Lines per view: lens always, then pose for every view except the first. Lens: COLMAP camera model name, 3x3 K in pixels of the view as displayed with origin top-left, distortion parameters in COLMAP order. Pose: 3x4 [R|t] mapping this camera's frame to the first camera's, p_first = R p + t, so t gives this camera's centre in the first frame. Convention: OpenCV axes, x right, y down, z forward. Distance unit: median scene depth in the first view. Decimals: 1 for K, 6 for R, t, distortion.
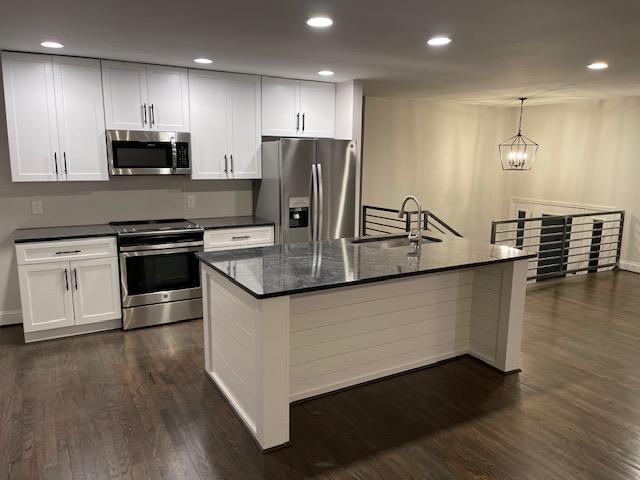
lens RADIAL K [[483.4, 0, 320.0], [0, 483.4, 240.0], [0, 0, 1]] dist [0.024378, -0.001144]
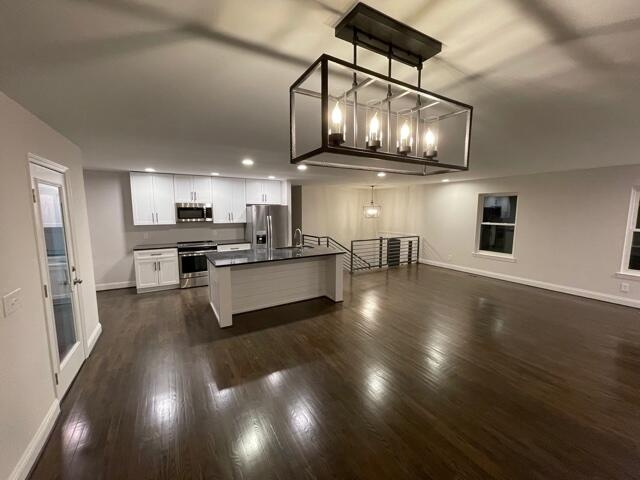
lens RADIAL K [[256.5, 0, 320.0], [0, 256.5, 240.0], [0, 0, 1]] dist [0.001121, 0.000081]
pose [[0.999917, -0.012393, 0.003567, 0.238640], [0.012594, 0.997913, -0.063325, 0.038218], [-0.002775, 0.063365, 0.997987, -0.216826]]
